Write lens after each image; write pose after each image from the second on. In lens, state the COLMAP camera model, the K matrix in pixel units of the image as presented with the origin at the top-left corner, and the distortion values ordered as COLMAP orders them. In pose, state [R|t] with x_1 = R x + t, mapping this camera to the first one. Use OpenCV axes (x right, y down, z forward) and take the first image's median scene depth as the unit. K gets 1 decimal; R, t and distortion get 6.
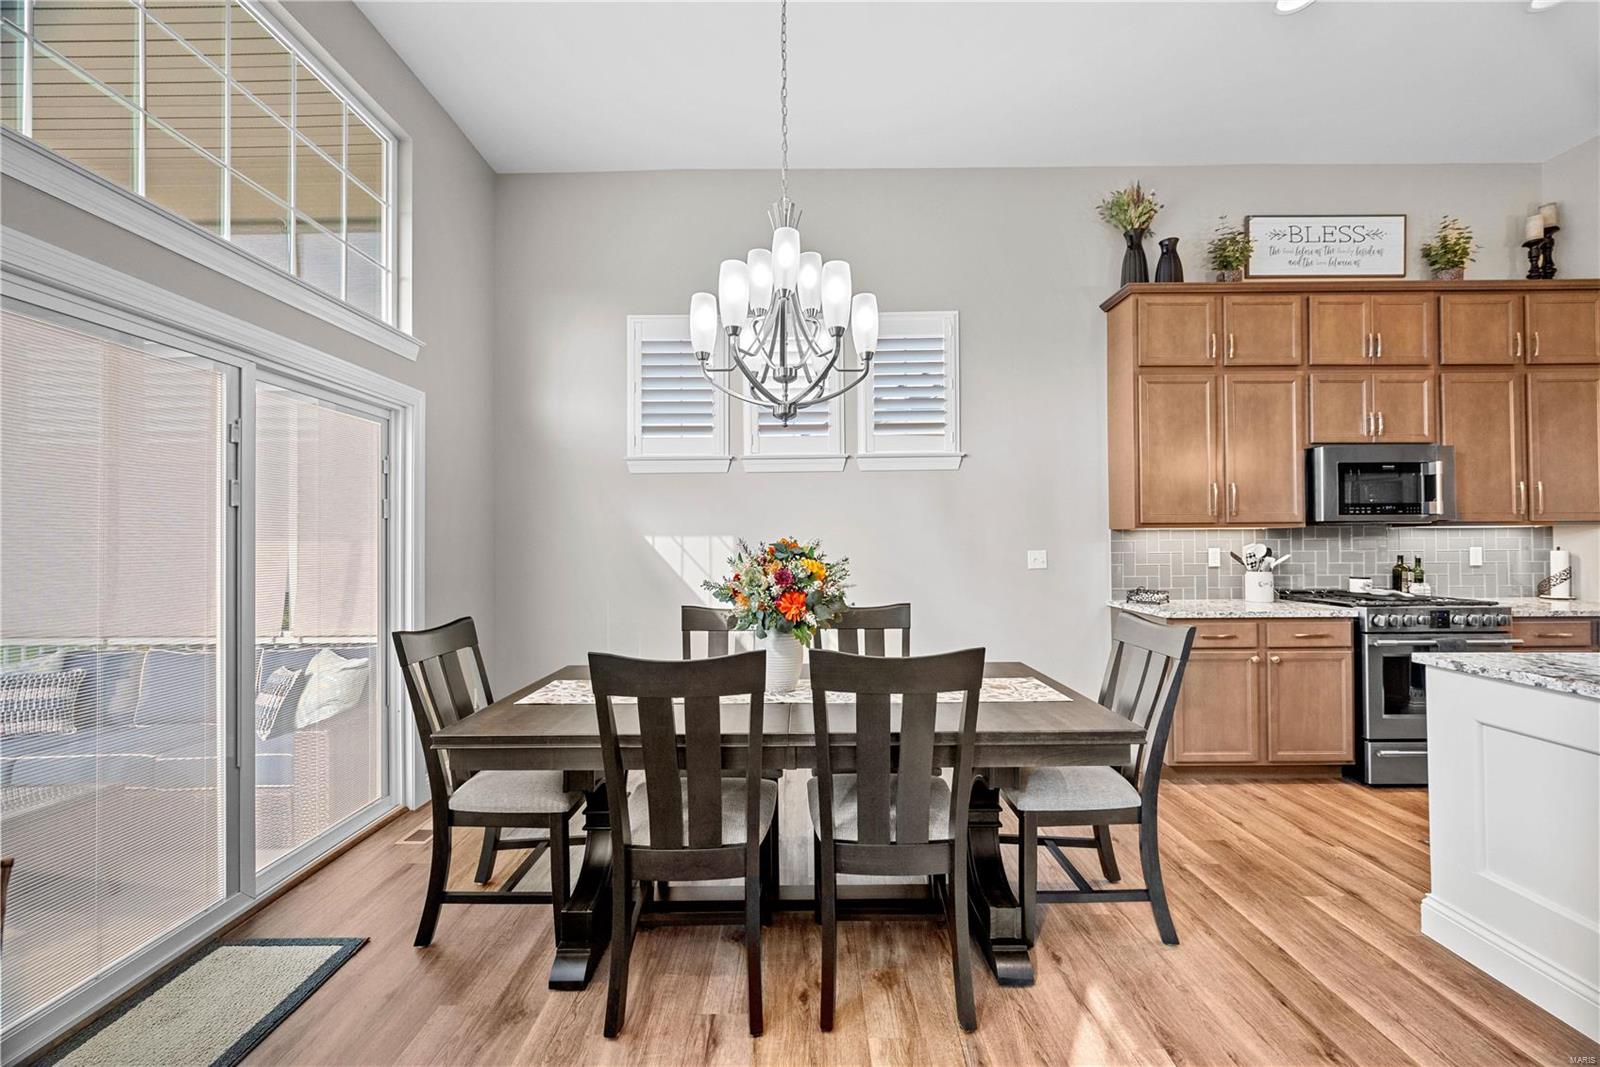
lens RADIAL K [[630.7, 0, 800.0], [0, 630.7, 533.5], [0, 0, 1]] dist [-0.005198, -0.000253]
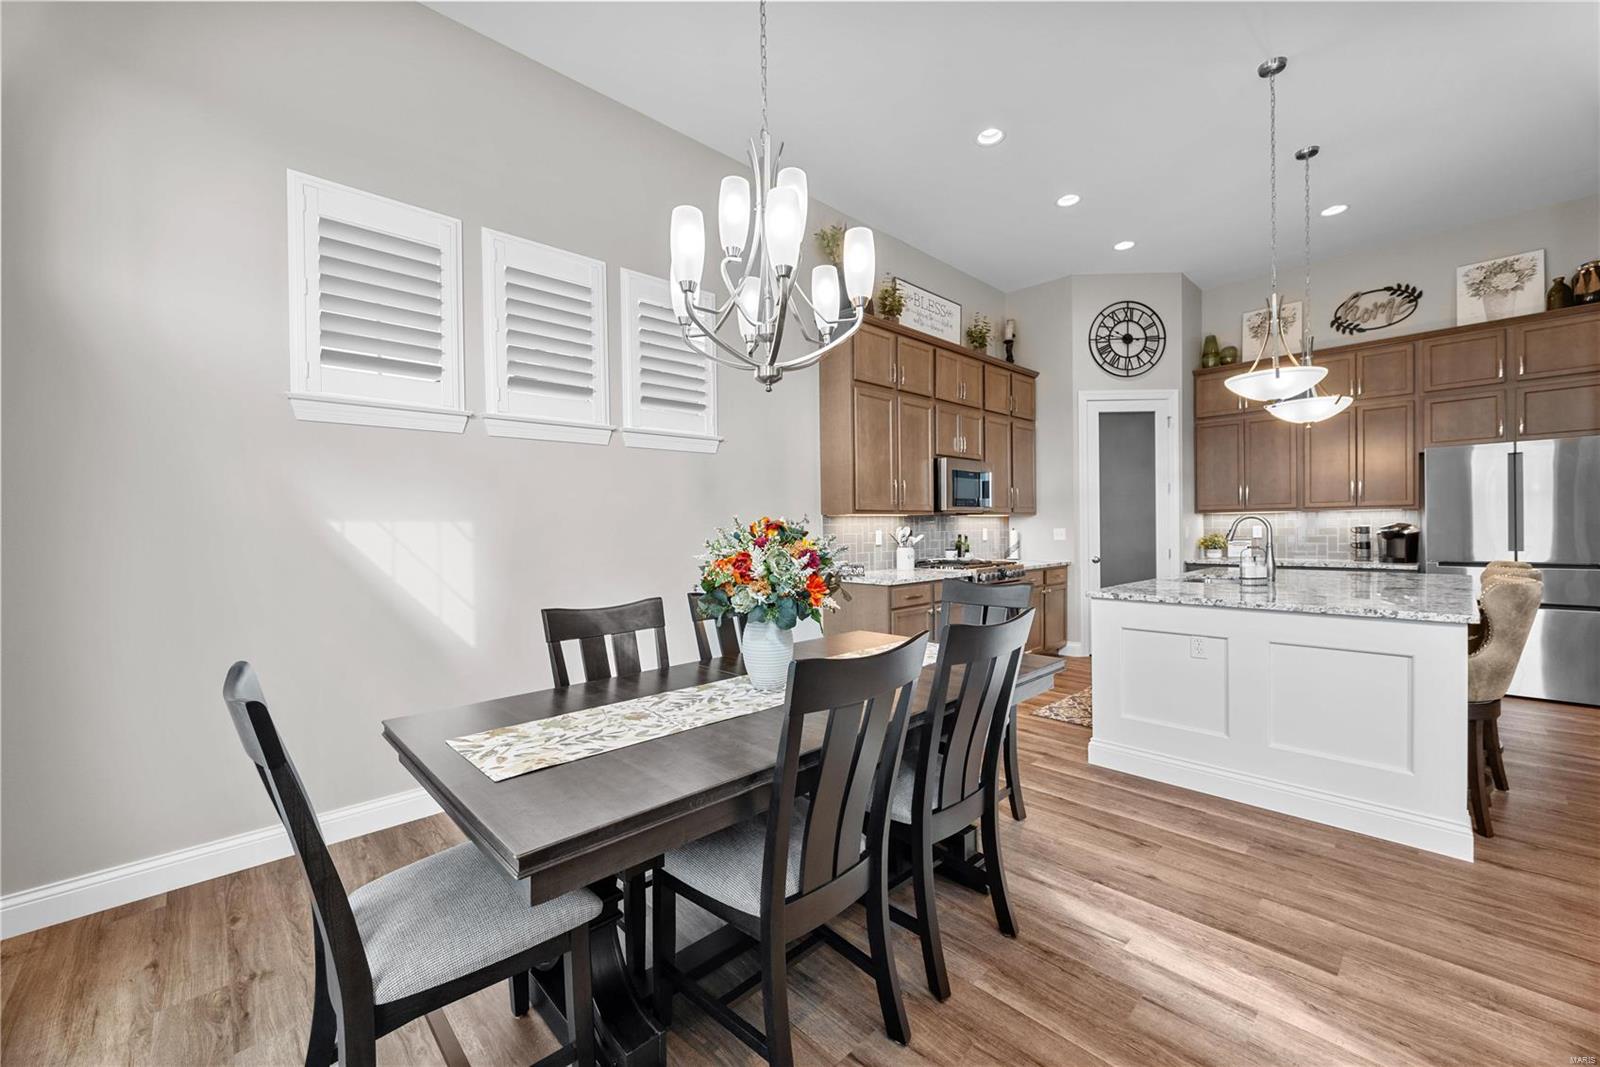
lens RADIAL K [[630.7, 0, 800.0], [0, 630.7, 533.5], [0, 0, 1]] dist [-0.005198, -0.000253]
pose [[0.716724, -0.010227, 0.697282, -0.379777], [-0.001328, 0.999871, 0.016030, 0.009561], [-0.697356, -0.012415, 0.716617, 0.203536]]
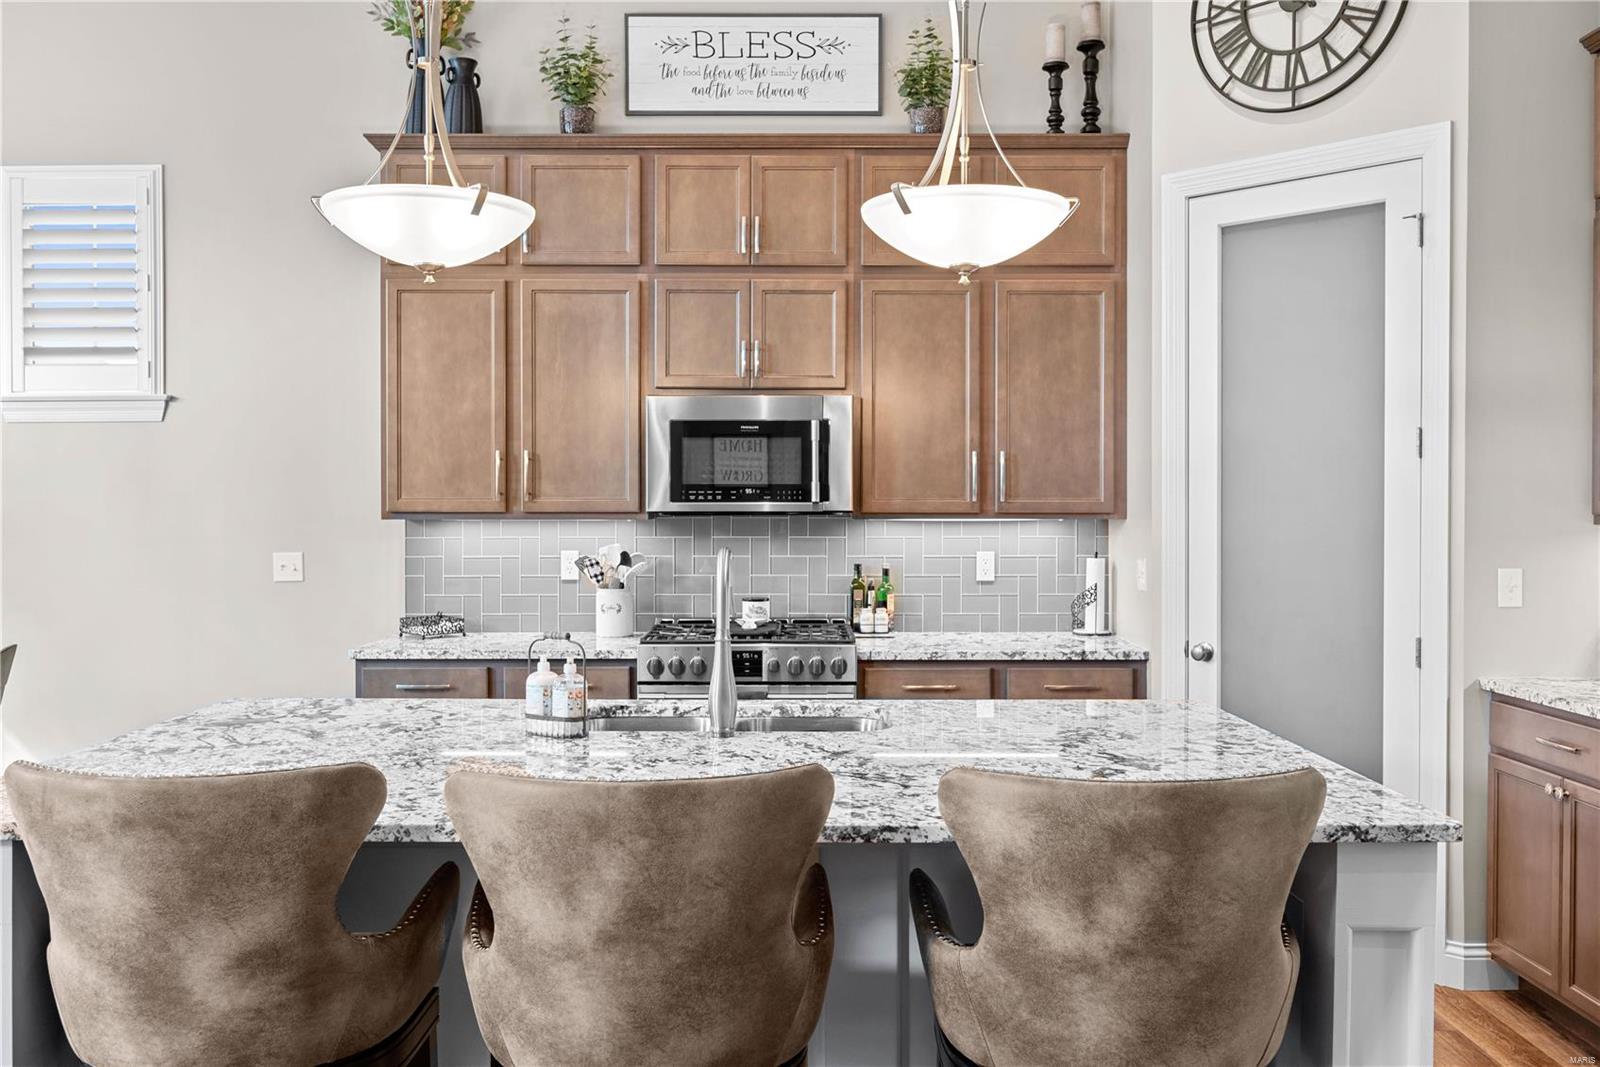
lens RADIAL K [[1402.8, 0, 800.0], [0, 1402.8, 533.5], [0, 0, 1]] dist [-0.013375, -0.016058]
pose [[0.999879, 0.006603, 0.014090, 0.932983], [-0.007014, 0.999547, 0.029275, -0.038632], [-0.013891, -0.029371, 0.999472, -0.424253]]
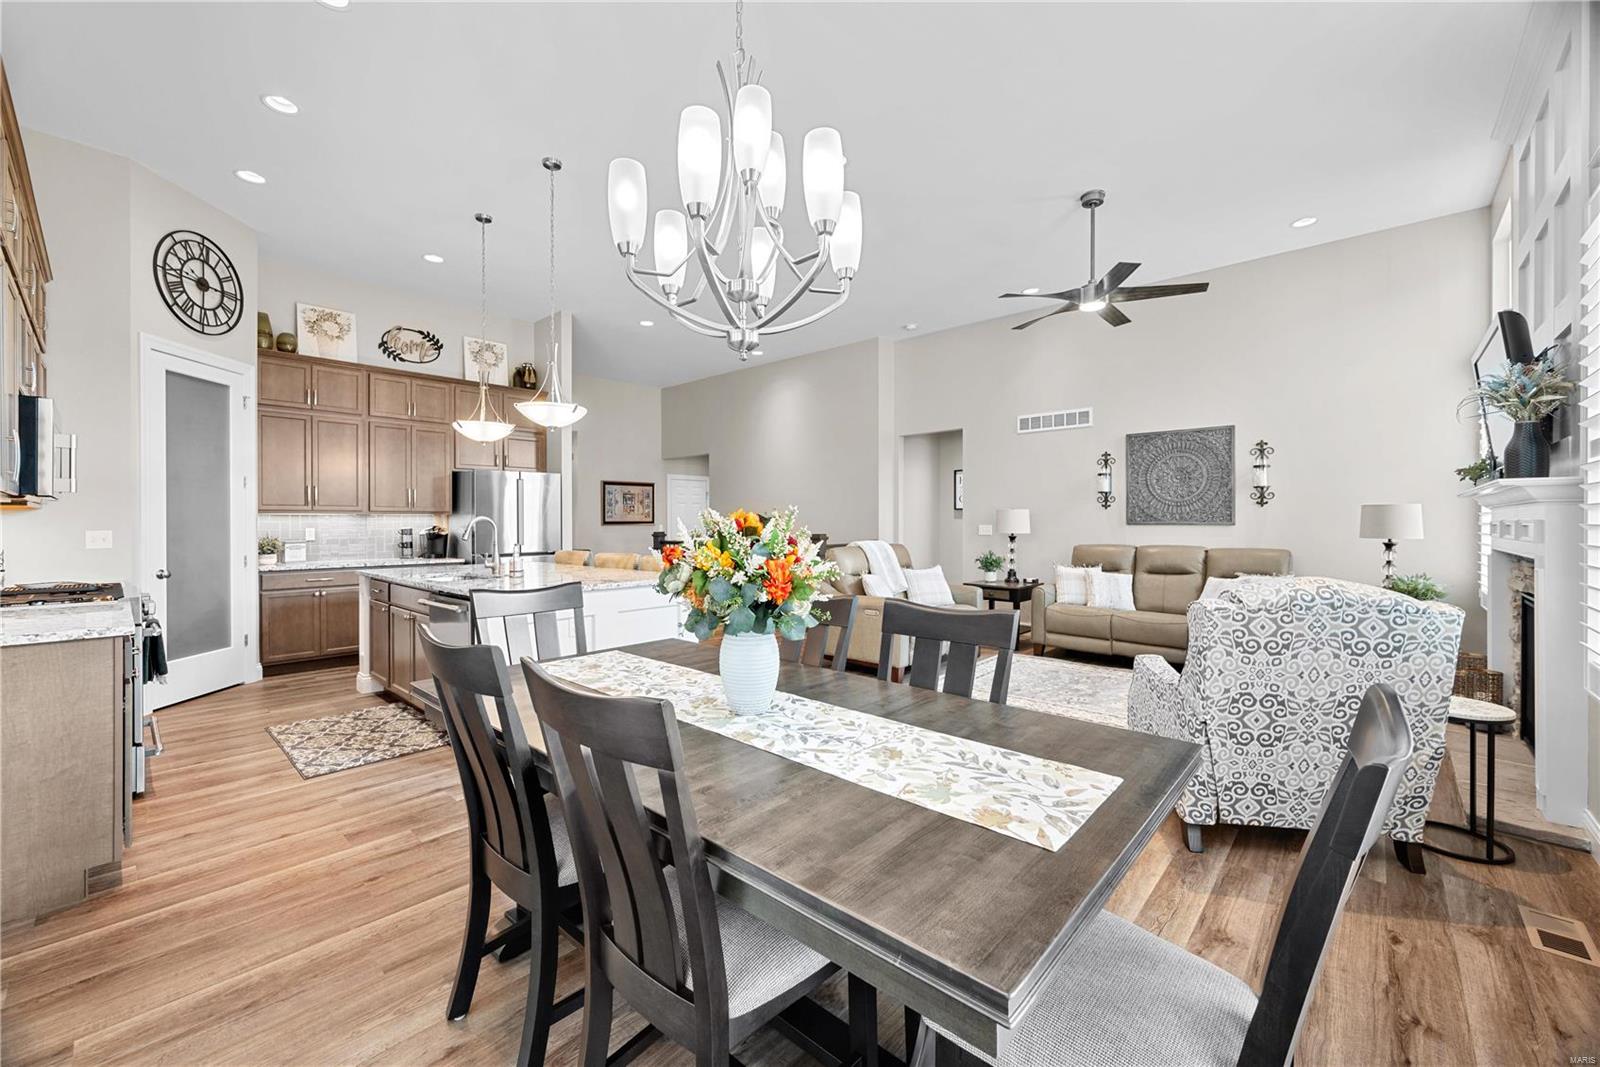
lens RADIAL K [[635.0, 0, 799.4], [0, 635.0, 523.5], [0, 0, 1]] dist [0.000547, -0.000057]
pose [[-0.746563, 0.006440, 0.665284, -0.356826], [-0.003117, 0.999908, -0.013178, 0.020425], [-0.665308, -0.011912, -0.746474, 0.936755]]
